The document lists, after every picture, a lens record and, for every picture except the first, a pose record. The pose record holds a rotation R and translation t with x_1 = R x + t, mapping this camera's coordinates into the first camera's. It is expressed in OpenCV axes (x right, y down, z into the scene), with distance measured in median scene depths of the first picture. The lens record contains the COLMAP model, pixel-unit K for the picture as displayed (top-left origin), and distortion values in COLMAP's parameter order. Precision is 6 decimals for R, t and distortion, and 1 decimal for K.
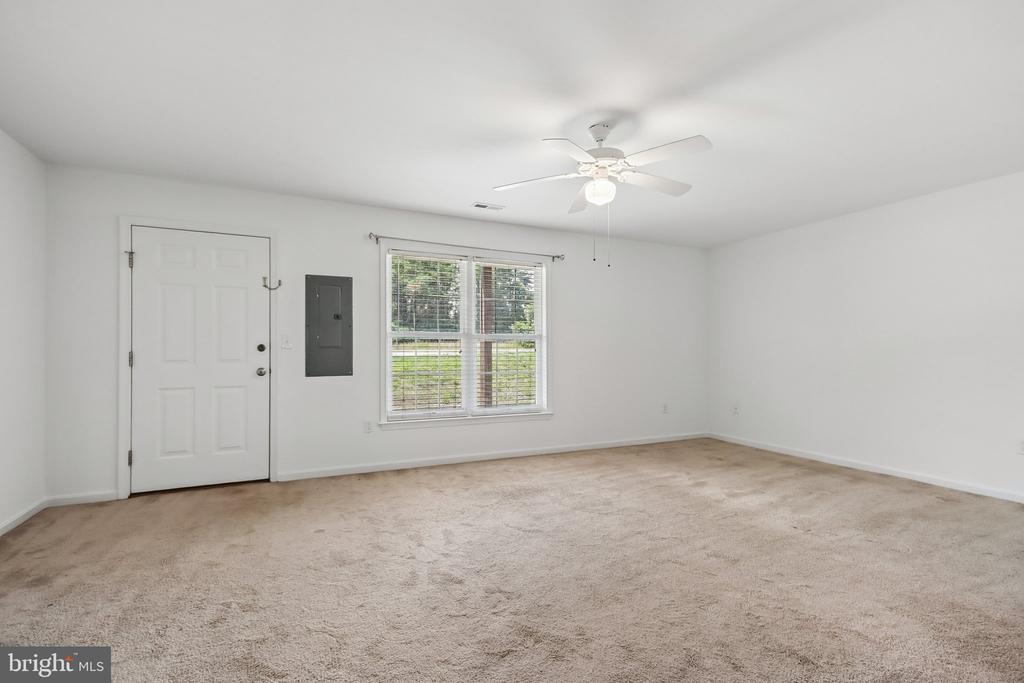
lens RADIAL K [[476.0, 0, 512.0], [0, 476.0, 341.5], [0, 0, 1]] dist [0.002554, 0.000769]
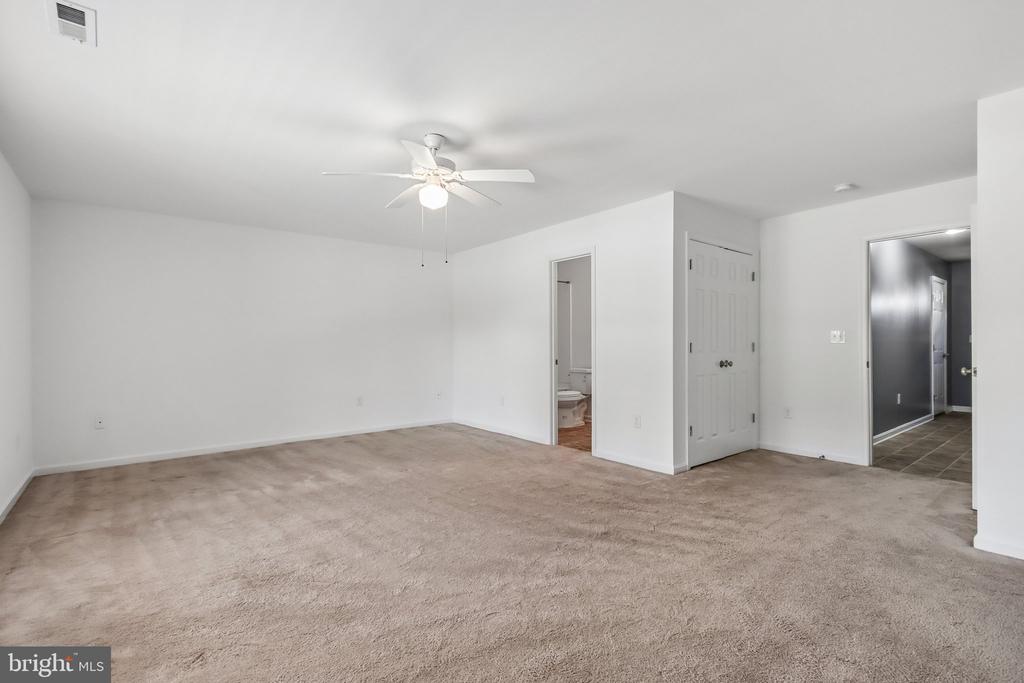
lens RADIAL K [[476.0, 0, 512.0], [0, 476.0, 341.5], [0, 0, 1]] dist [0.002554, 0.000769]
pose [[-0.248118, 0.003260, 0.968724, -0.775741], [-0.012574, 0.999899, -0.006586, 0.011908], [-0.968648, -0.013815, -0.248053, 0.958103]]
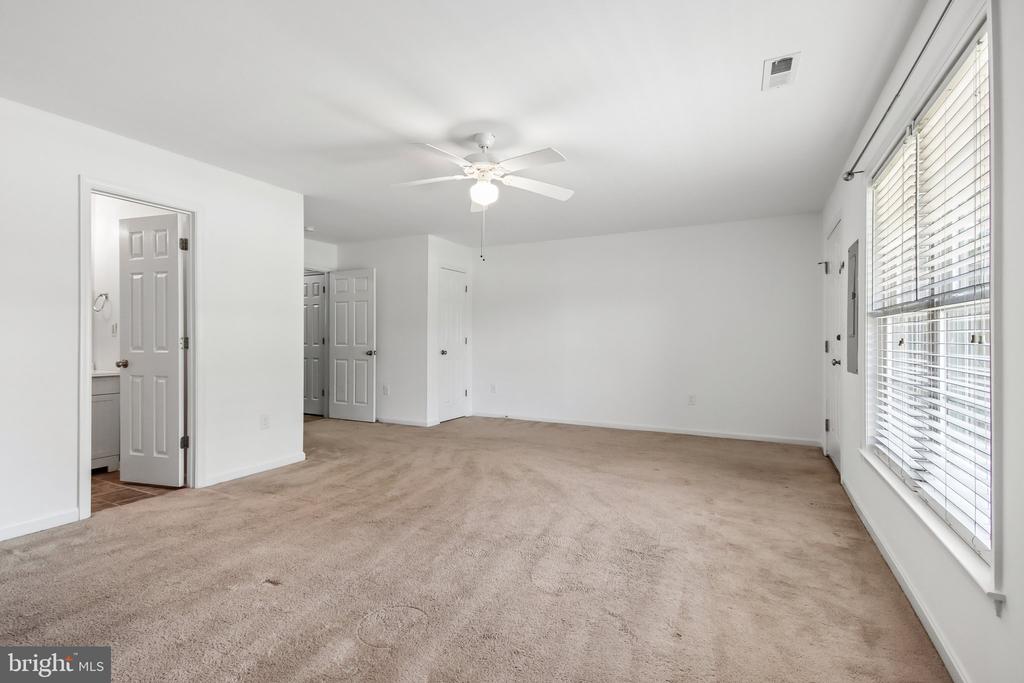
lens RADIAL K [[476.0, 0, 512.0], [0, 476.0, 341.5], [0, 0, 1]] dist [0.002554, 0.000769]
pose [[-0.796655, -0.008496, -0.604375, 0.706542], [0.000054, 0.999900, -0.014127, 0.035257], [0.604435, -0.011287, -0.796575, 1.678751]]
